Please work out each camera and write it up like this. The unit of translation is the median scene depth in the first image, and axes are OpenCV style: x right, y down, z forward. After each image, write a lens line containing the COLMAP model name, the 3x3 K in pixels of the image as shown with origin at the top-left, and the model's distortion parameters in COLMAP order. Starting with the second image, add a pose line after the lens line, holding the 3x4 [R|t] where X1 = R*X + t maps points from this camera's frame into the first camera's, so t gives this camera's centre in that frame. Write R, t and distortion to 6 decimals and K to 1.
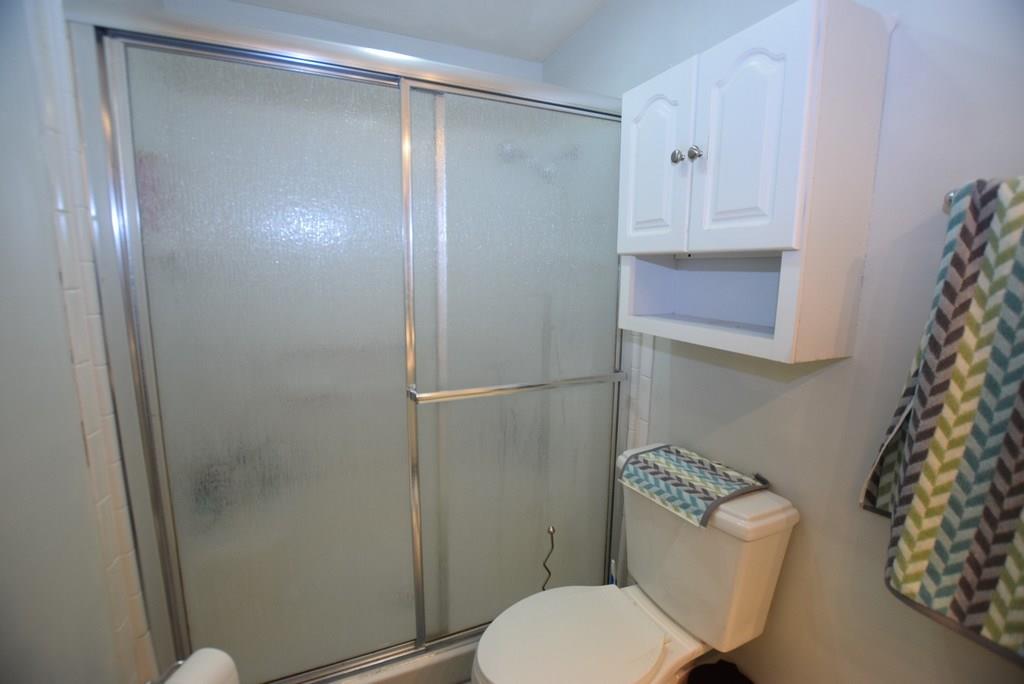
lens RADIAL K [[451.3, 0, 511.4], [0, 451.3, 340.2], [0, 0, 1]] dist [-0.026222, 0.001612]
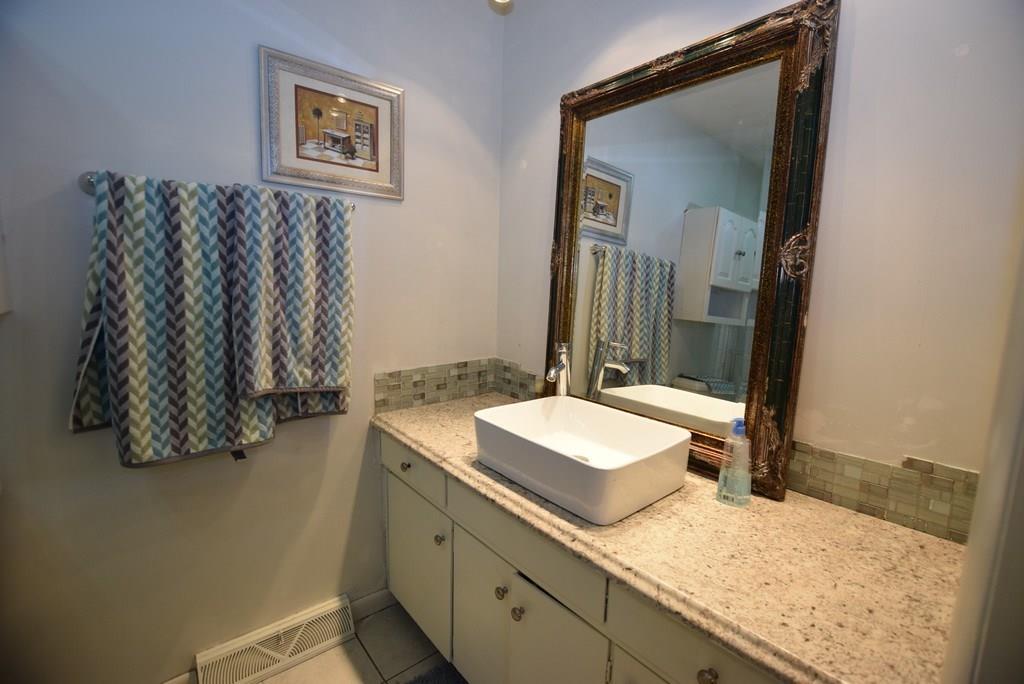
lens RADIAL K [[451.3, 0, 509.6], [0, 451.3, 341.6], [0, 0, 1]] dist [-0.026222, 0.001612]
pose [[-0.291383, -0.157743, 0.943511, -0.805303], [0.124783, 0.971616, 0.200978, 0.062774], [-0.948433, 0.176296, -0.263429, 0.200029]]
